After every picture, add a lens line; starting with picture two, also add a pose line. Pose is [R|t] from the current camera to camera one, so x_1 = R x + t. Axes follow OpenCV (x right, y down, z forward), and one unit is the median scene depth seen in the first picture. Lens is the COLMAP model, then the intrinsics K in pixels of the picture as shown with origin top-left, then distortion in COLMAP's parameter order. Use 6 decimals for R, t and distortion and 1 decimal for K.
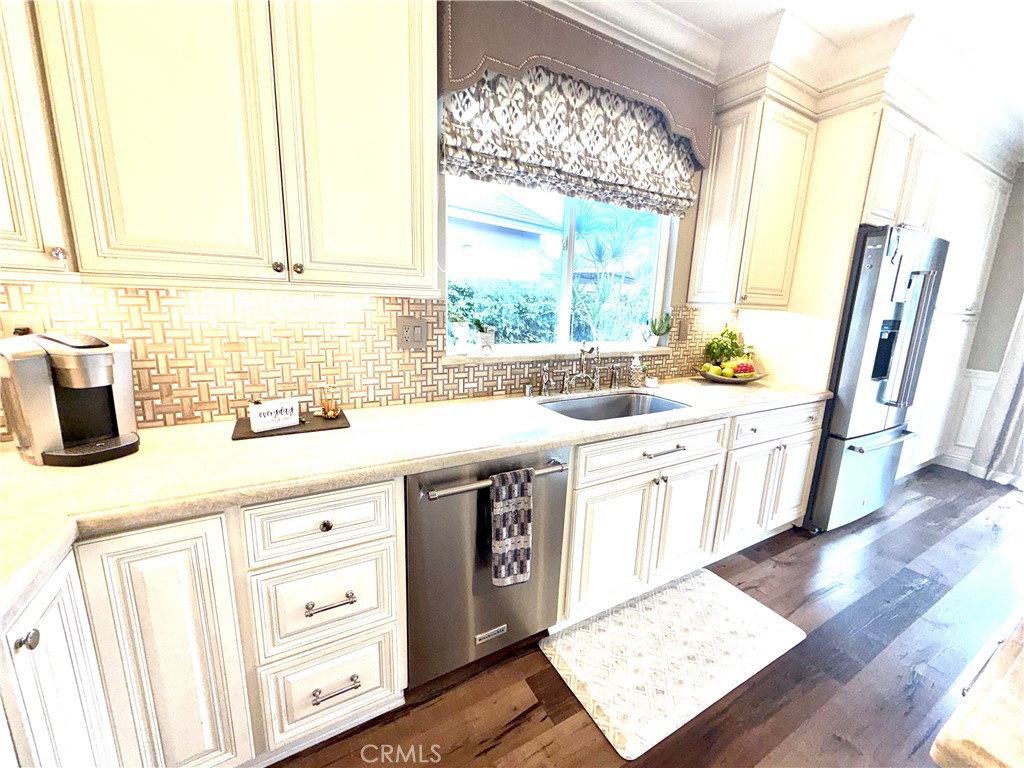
lens RADIAL K [[407.8, 0, 509.6], [0, 407.8, 384.3], [0, 0, 1]] dist [0.000343, 0.000160]
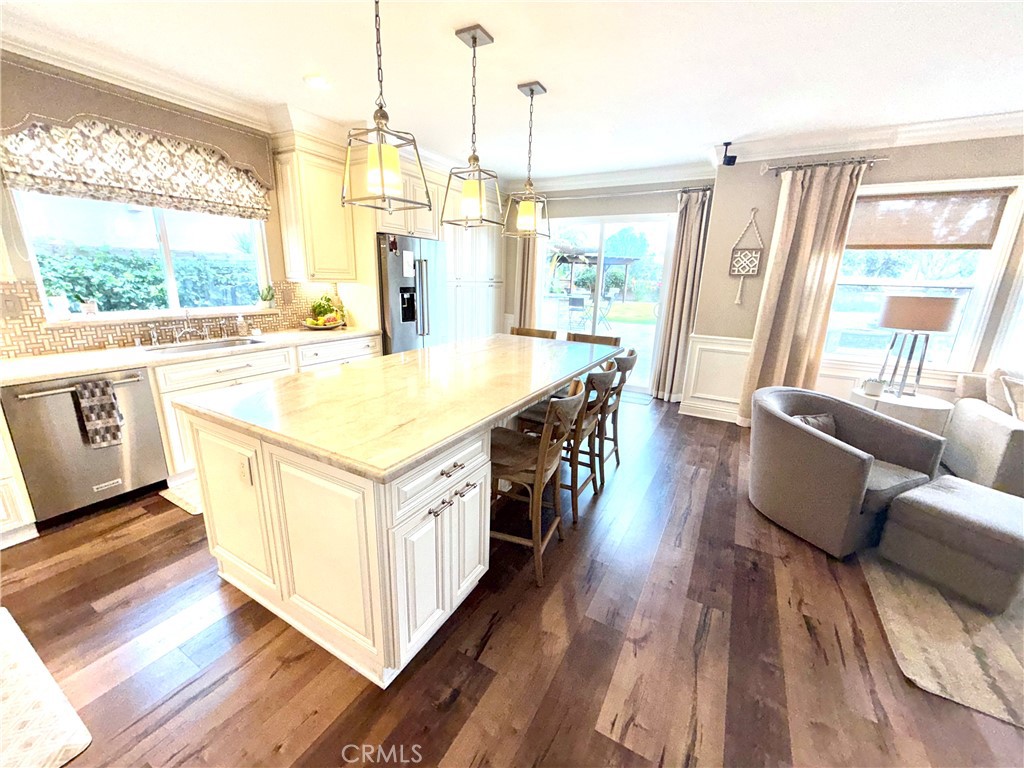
lens RADIAL K [[407.8, 0, 509.1], [0, 407.8, 384.2], [0, 0, 1]] dist [0.000343, 0.000160]
pose [[0.858691, -0.139534, 0.493133, 0.440635], [0.101829, 0.989490, 0.102666, 0.146993], [-0.502276, -0.037943, 0.863875, -0.918456]]
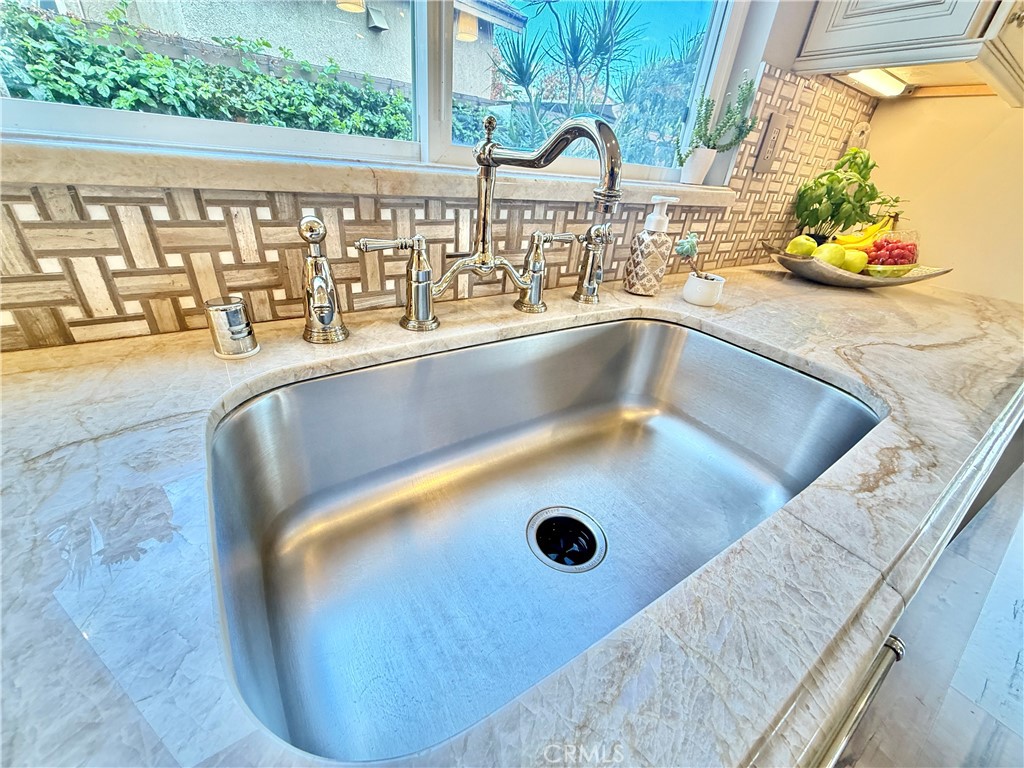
lens RADIAL K [[407.8, 0, 508.5], [0, 407.8, 384.7], [0, 0, 1]] dist [0.000343, 0.000160]
pose [[0.995097, 0.007555, 0.098619, 0.178526], [-0.037736, 0.950657, 0.307941, -0.029878], [-0.091427, -0.310153, 0.946280, 0.747297]]
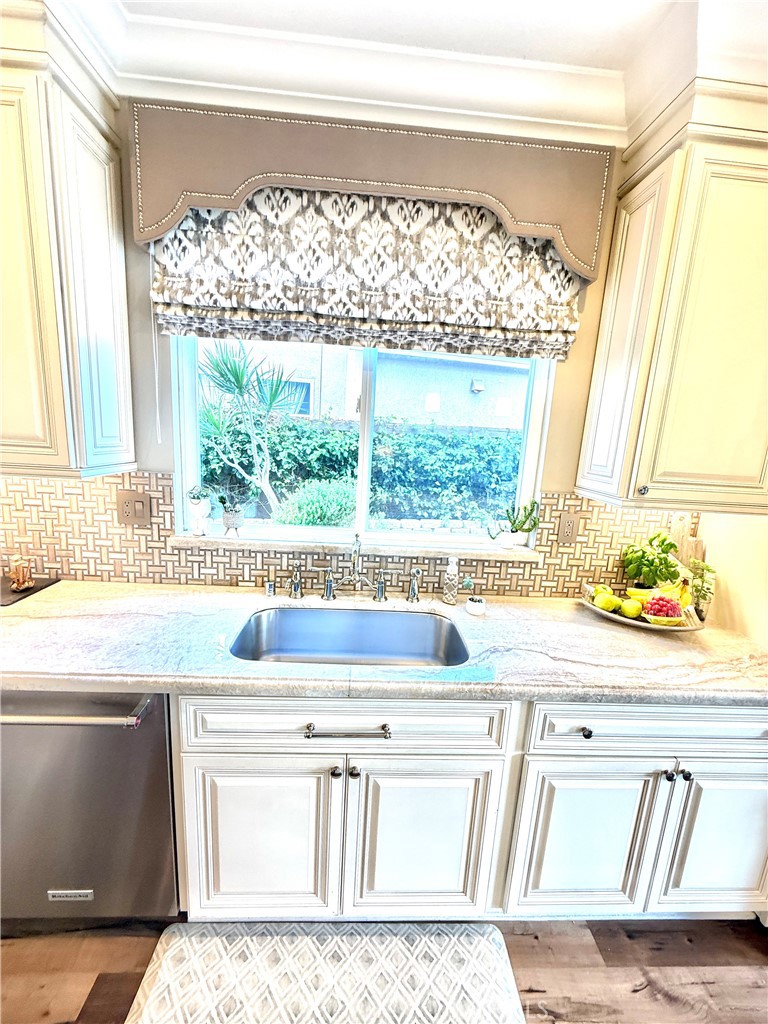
lens RADIAL K [[407.8, 0, 385.4], [0, 407.8, 509.2], [0, 0, 1]] dist [0.000343, 0.000160]
pose [[0.892499, 0.102790, -0.439181, 0.578694], [-0.118473, 0.992922, -0.008367, -0.157730], [0.435212, 0.059499, 0.898360, 0.364223]]
